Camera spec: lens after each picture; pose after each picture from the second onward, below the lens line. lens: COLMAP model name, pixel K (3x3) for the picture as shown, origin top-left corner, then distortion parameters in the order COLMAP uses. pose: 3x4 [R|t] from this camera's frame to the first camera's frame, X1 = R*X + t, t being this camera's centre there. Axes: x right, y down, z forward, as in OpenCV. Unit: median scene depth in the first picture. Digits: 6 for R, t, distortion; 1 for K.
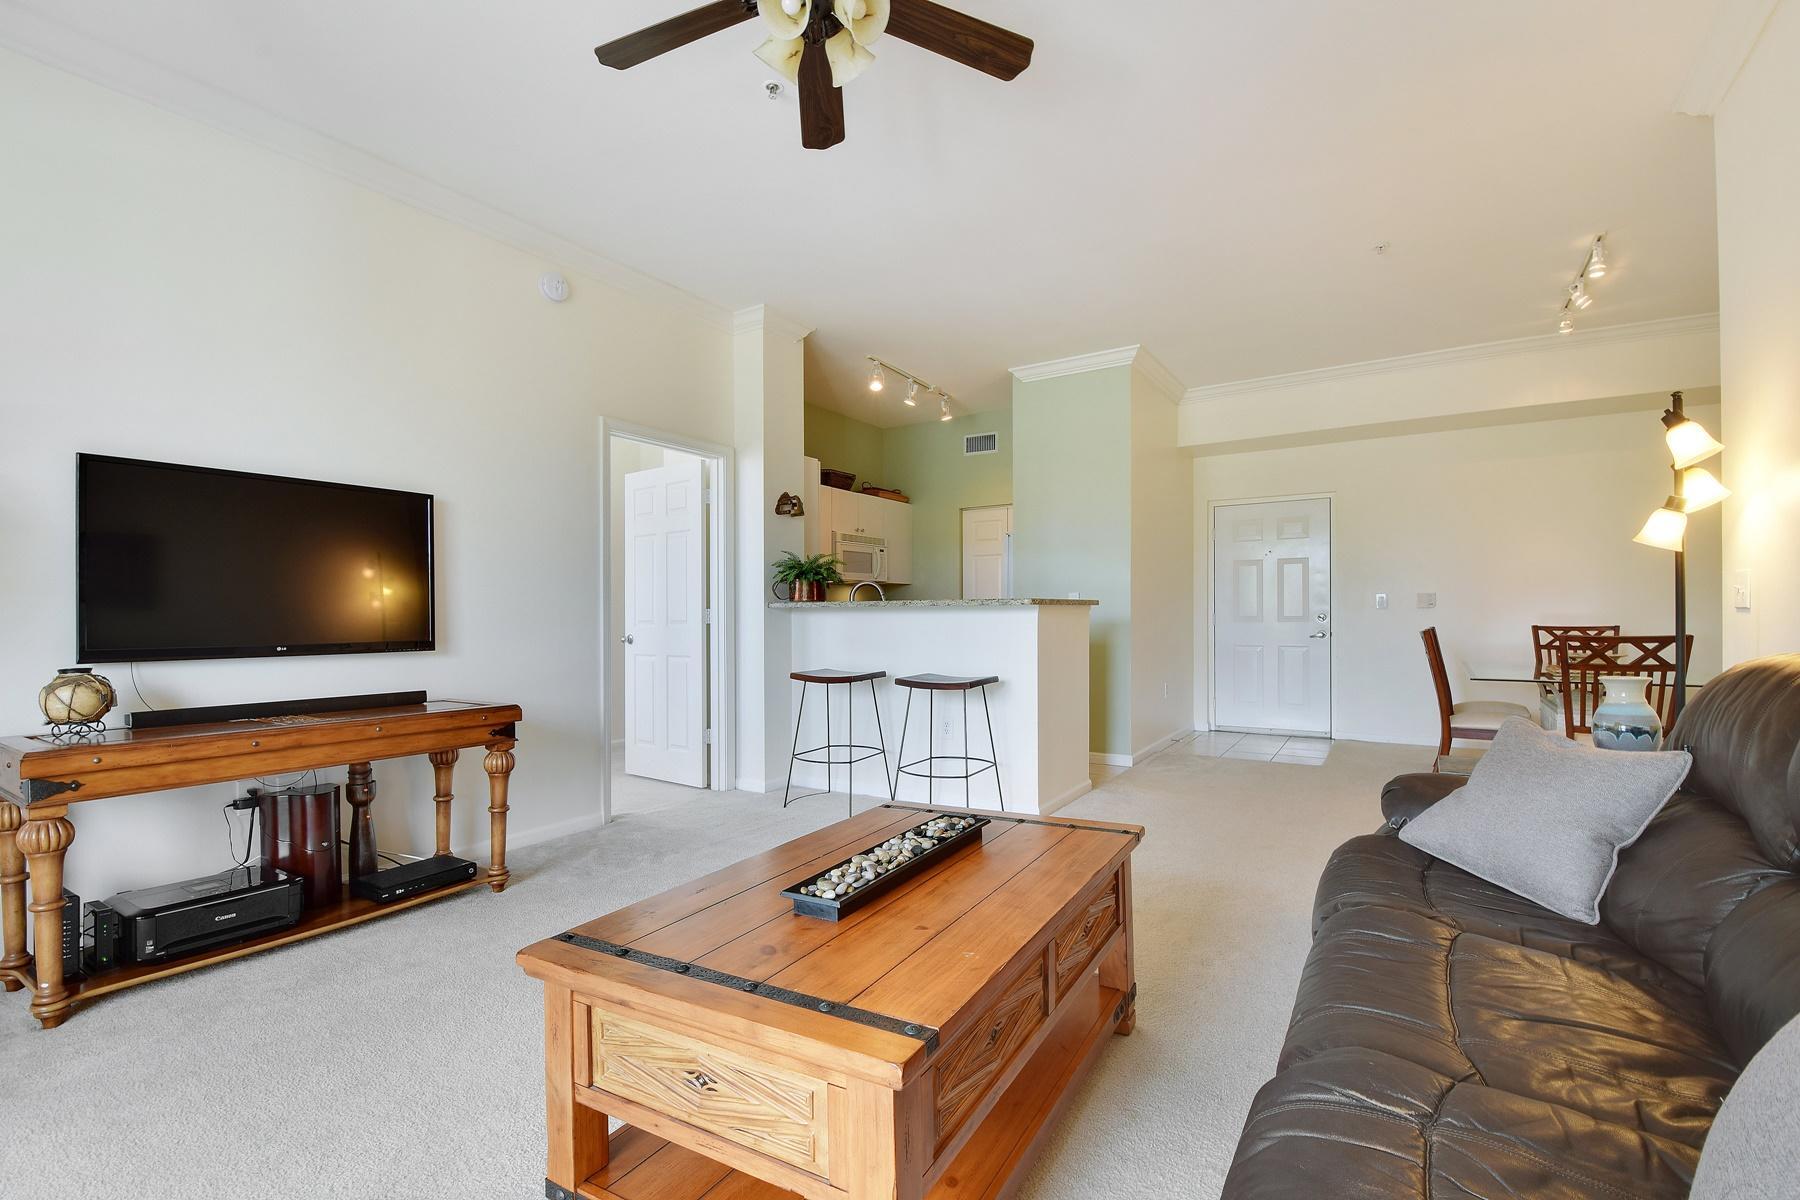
lens RADIAL K [[832.9, 0, 874.7], [0, 832.9, 640.2], [0, 0, 1]] dist [0.001906, 0.000078]
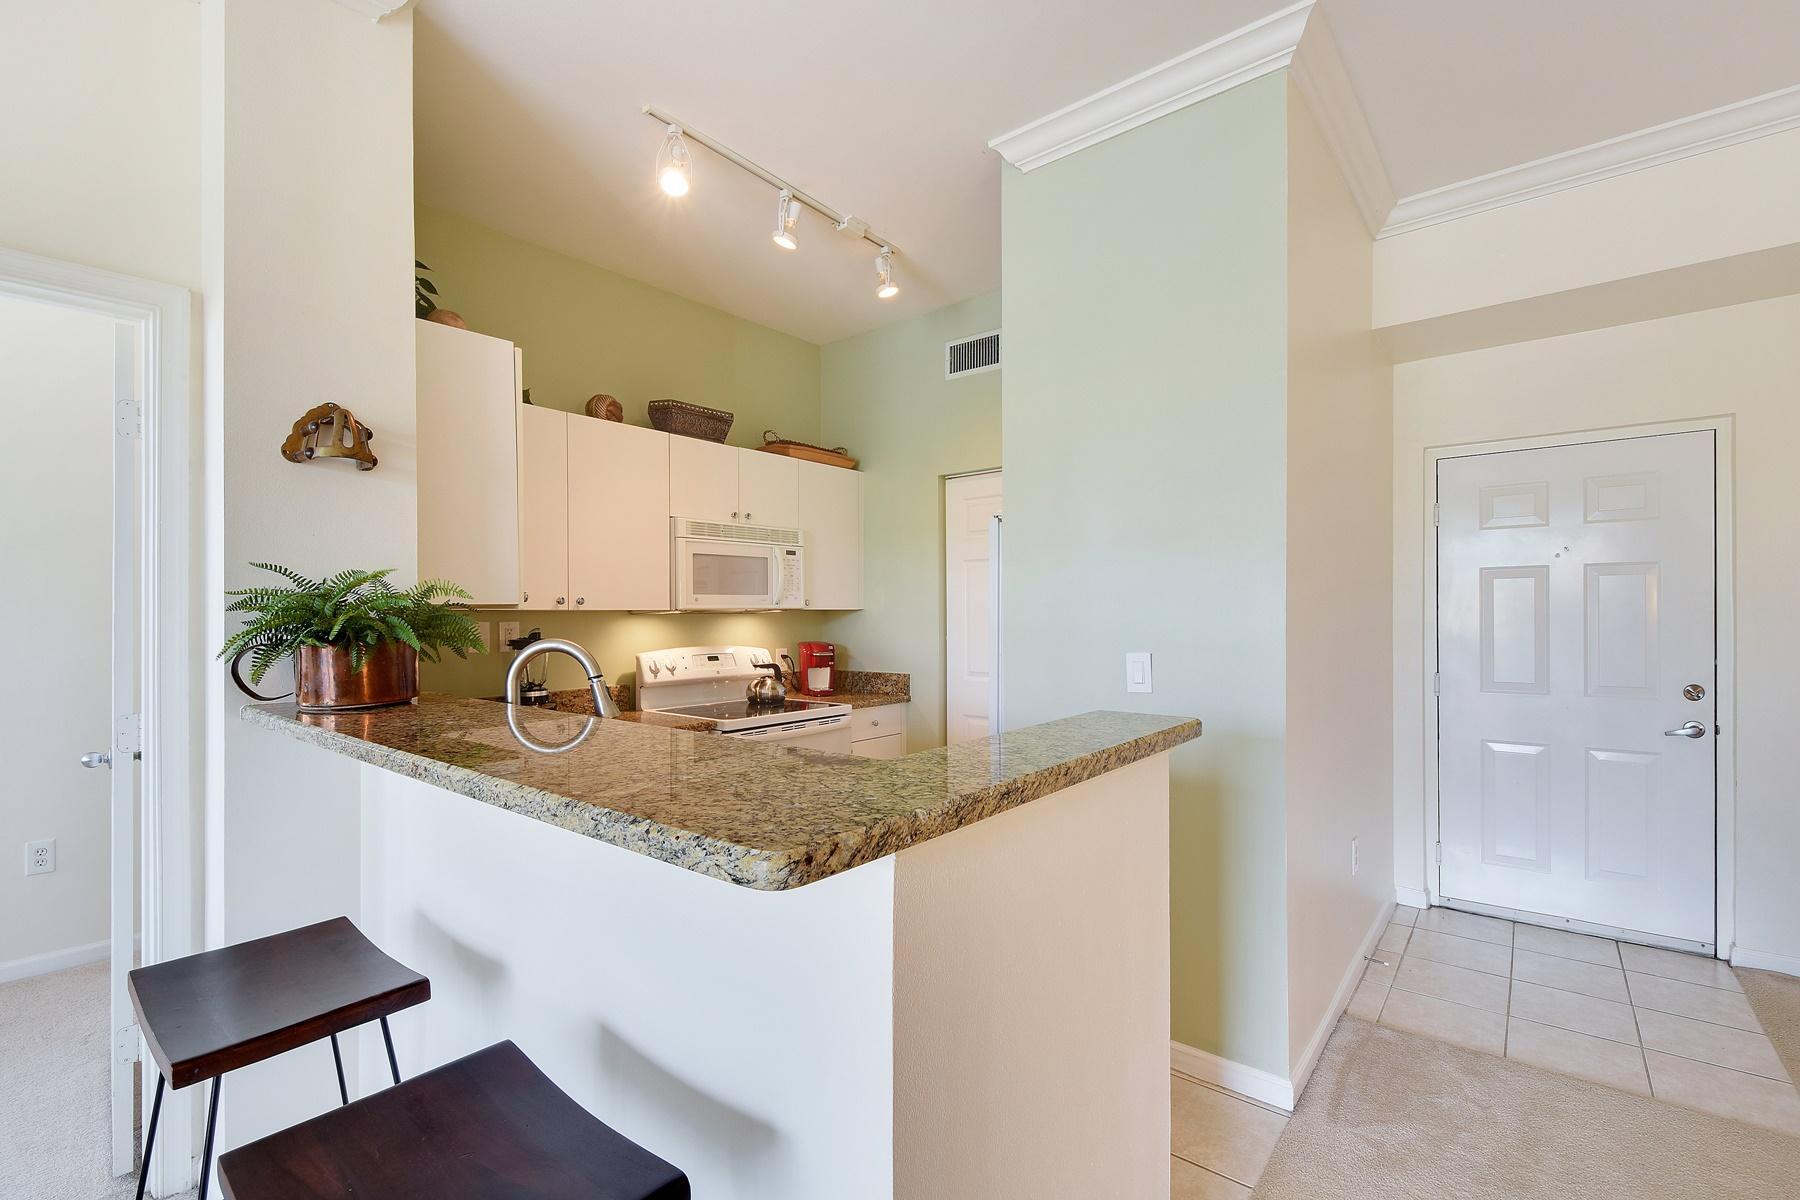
lens RADIAL K [[799.1, 0, 873.3], [0, 799.1, 613.3], [0, 0, 1]] dist [0.000041, -0.020556]
pose [[0.992900, 0.004216, -0.118881, 0.136212], [-0.007198, 0.999670, -0.024661, -0.058871], [0.118738, 0.025341, 0.992602, 0.520728]]
